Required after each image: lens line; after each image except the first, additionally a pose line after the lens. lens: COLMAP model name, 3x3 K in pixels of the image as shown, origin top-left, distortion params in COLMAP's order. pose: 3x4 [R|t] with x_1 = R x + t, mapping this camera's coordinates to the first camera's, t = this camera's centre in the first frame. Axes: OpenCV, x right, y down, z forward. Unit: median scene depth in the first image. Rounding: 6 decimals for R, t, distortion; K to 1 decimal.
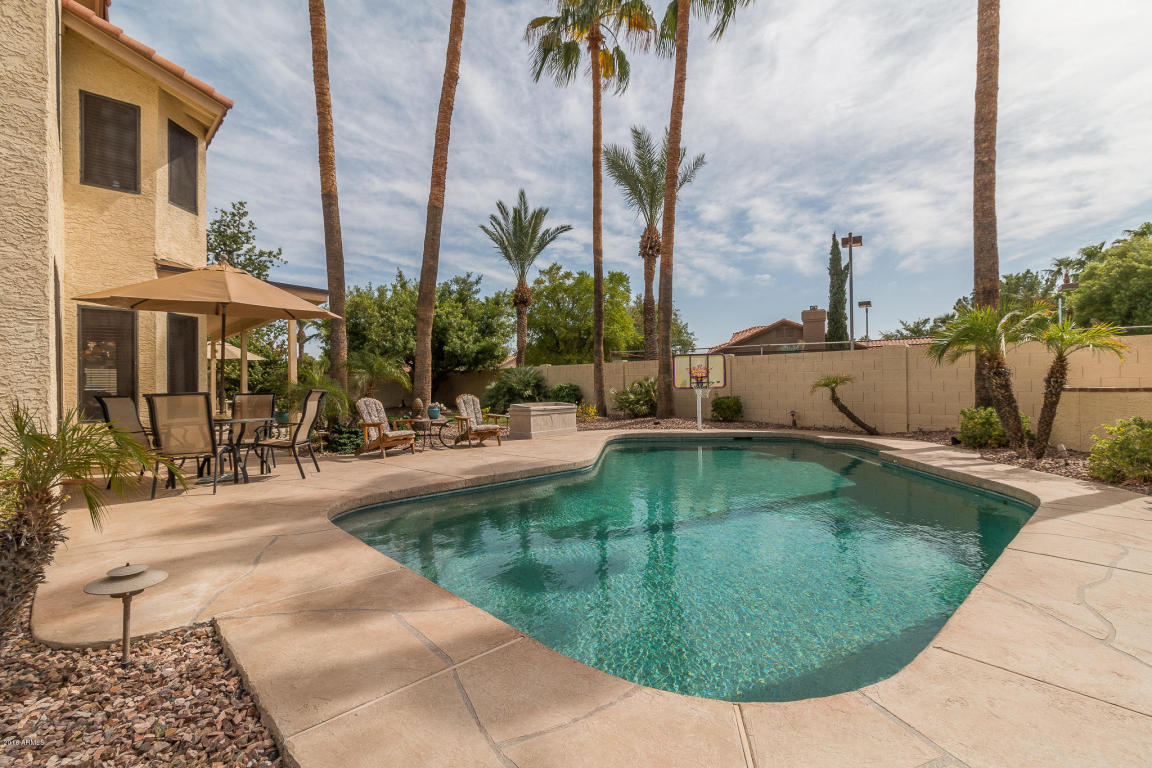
lens RADIAL K [[526.8, 0, 575.3], [0, 526.8, 386.1], [0, 0, 1]] dist [0.001670, -0.000015]
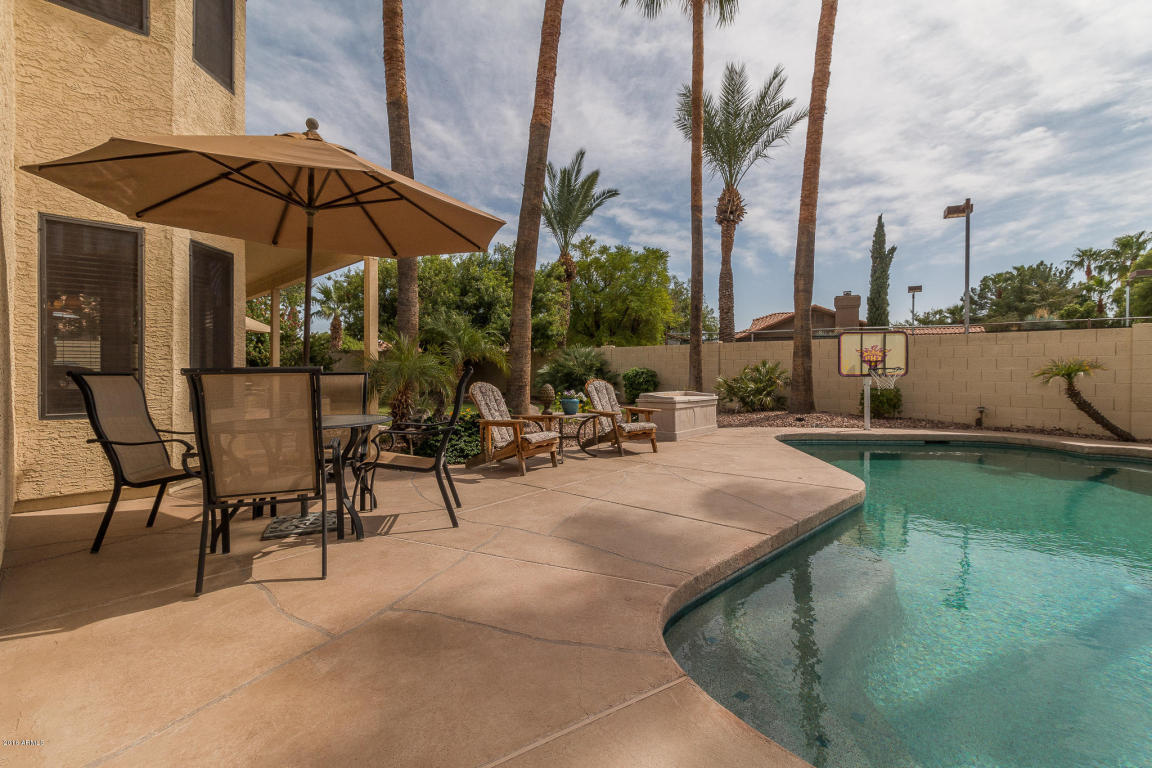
lens RADIAL K [[526.8, 0, 576.8], [0, 526.8, 380.3], [0, 0, 1]] dist [0.001670, -0.000015]
pose [[0.999503, 0.015062, 0.027699, -0.219463], [-0.015452, 0.999784, 0.013920, 0.006355], [-0.027484, -0.014341, 0.999519, 0.240255]]
